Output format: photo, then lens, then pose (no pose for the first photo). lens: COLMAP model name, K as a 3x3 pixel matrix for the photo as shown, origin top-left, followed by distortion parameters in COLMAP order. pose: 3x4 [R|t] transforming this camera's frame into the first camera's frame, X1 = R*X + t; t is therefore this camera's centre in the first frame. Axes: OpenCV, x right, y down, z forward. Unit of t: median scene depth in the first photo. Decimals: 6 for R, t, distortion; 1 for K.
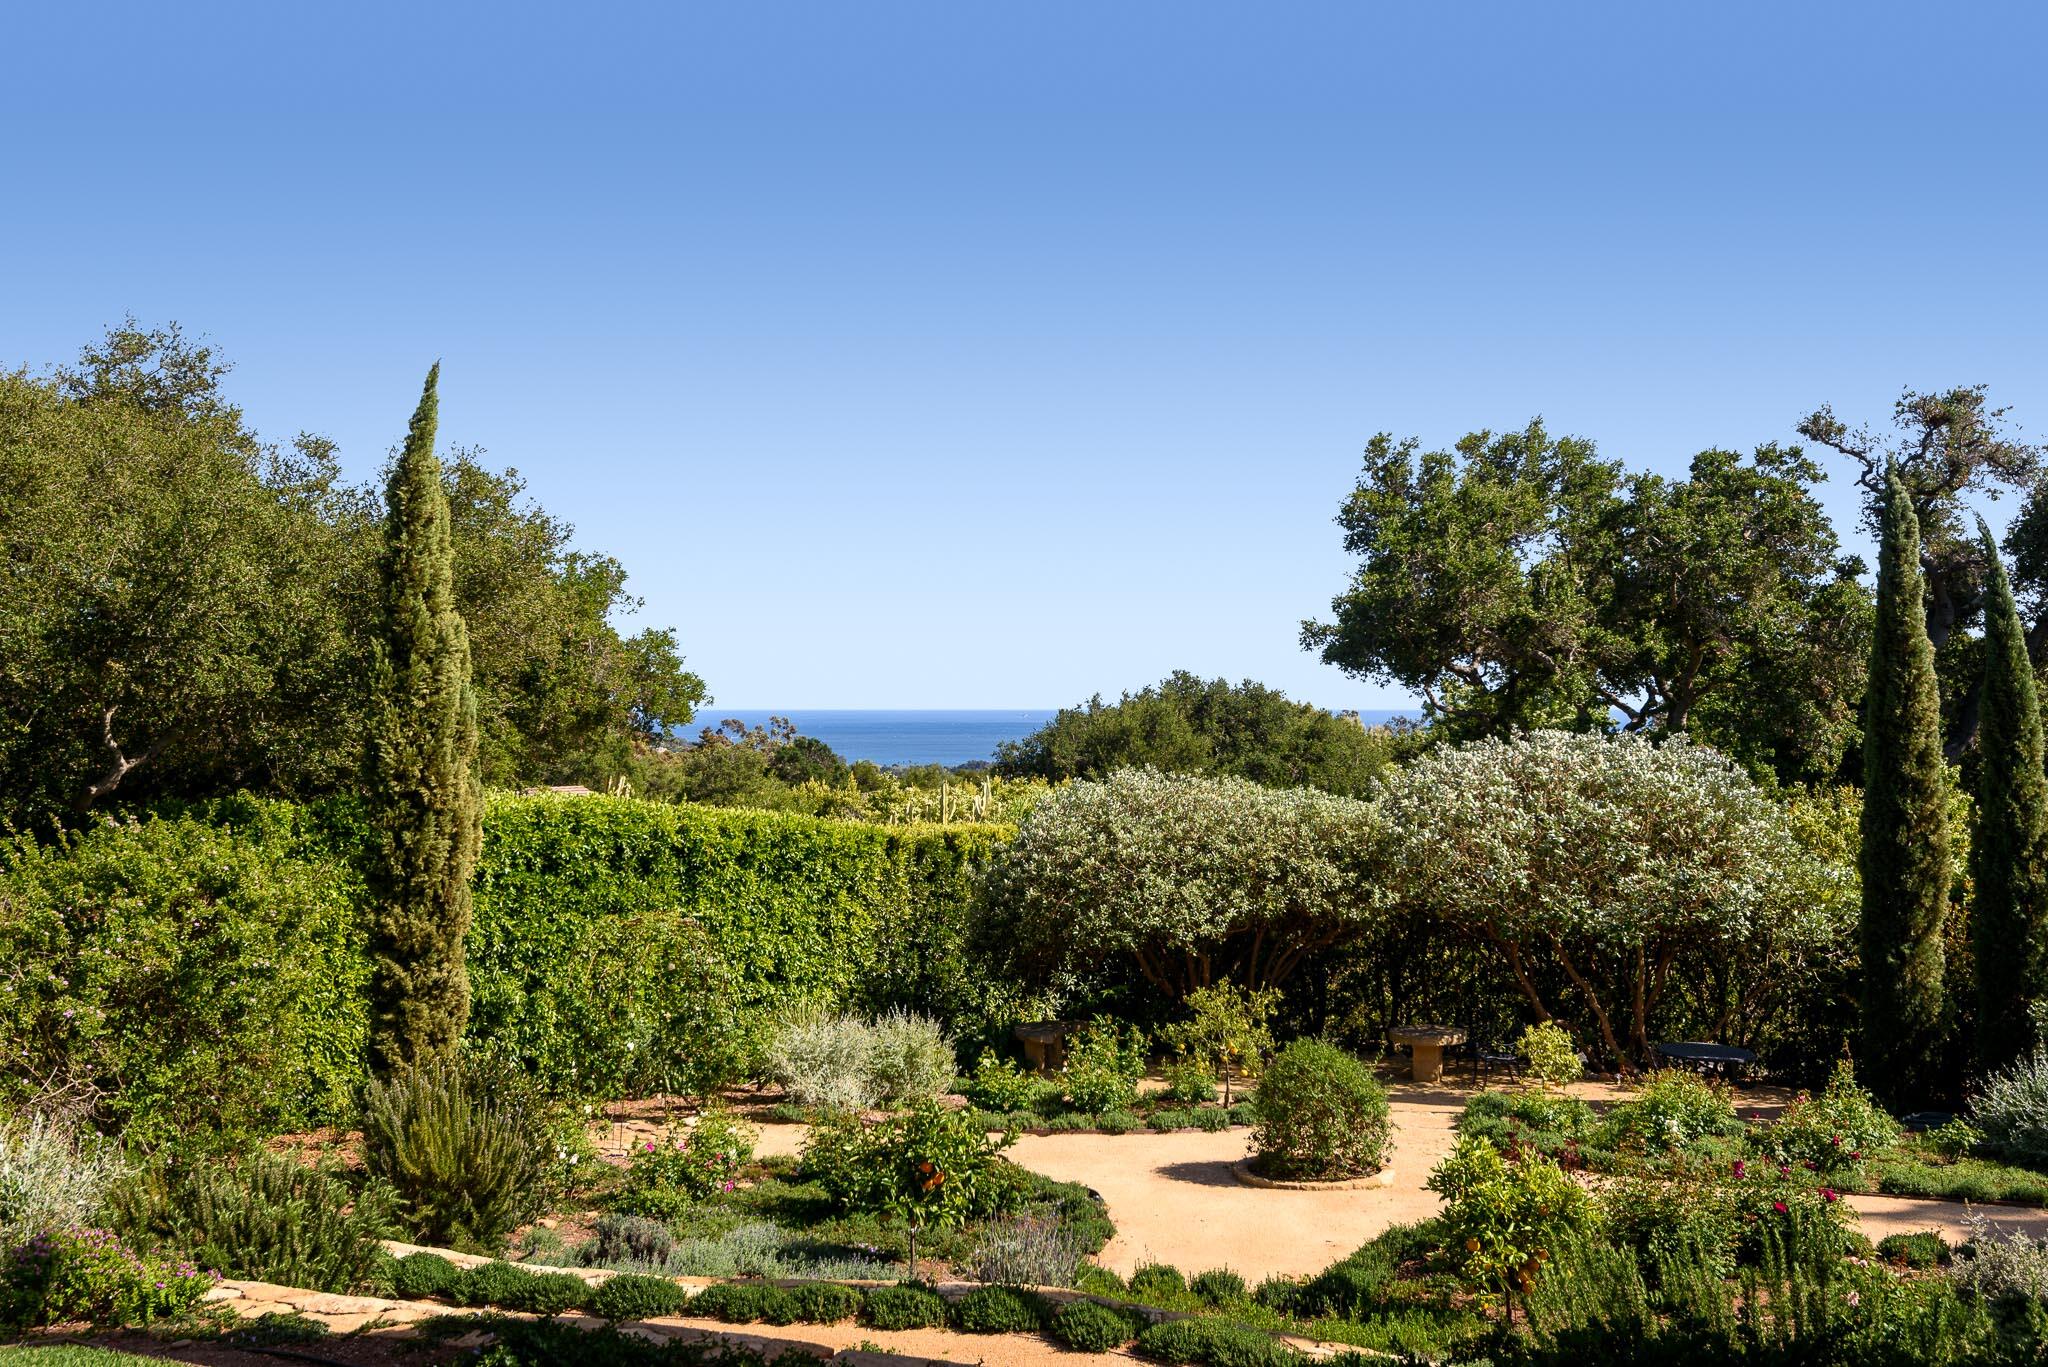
lens RADIAL K [[1781.4, 0, 1027.2], [0, 1781.4, 687.0], [0, 0, 1]] dist [0.064607, -0.000230]
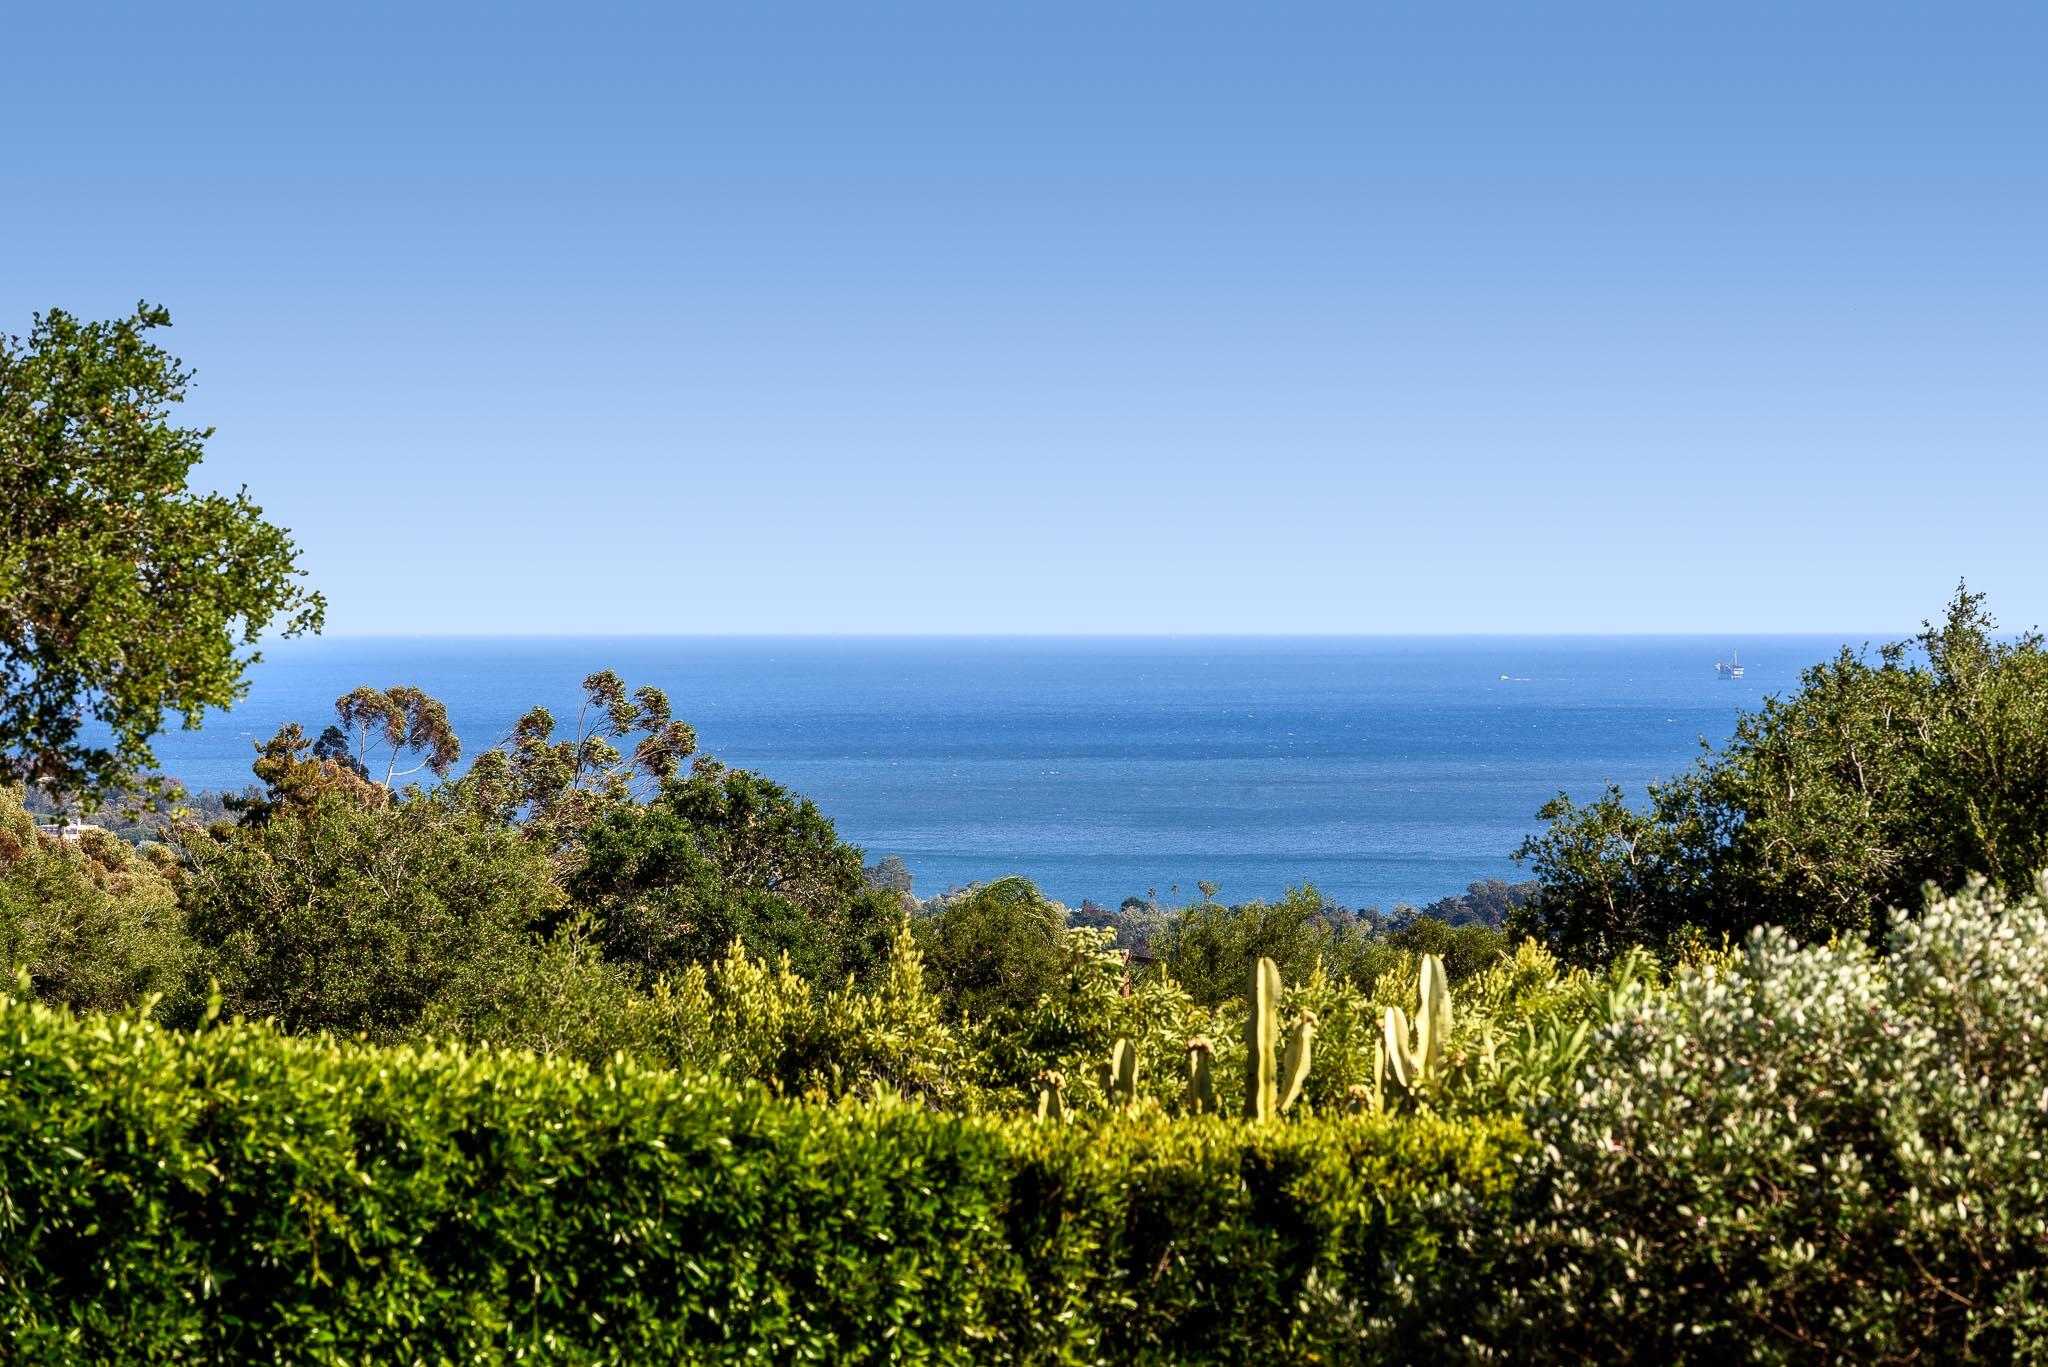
lens RADIAL K [[8647.5, 0, 1024.1], [0, 8647.5, 682.8], [0, 0, 1]] dist [-0.398741, 0.000000]
pose [[0.995887, 0.002986, -0.090557, 0.030044], [-0.001464, 0.999857, 0.016876, -0.003851], [0.090594, -0.016674, 0.995748, -0.191400]]
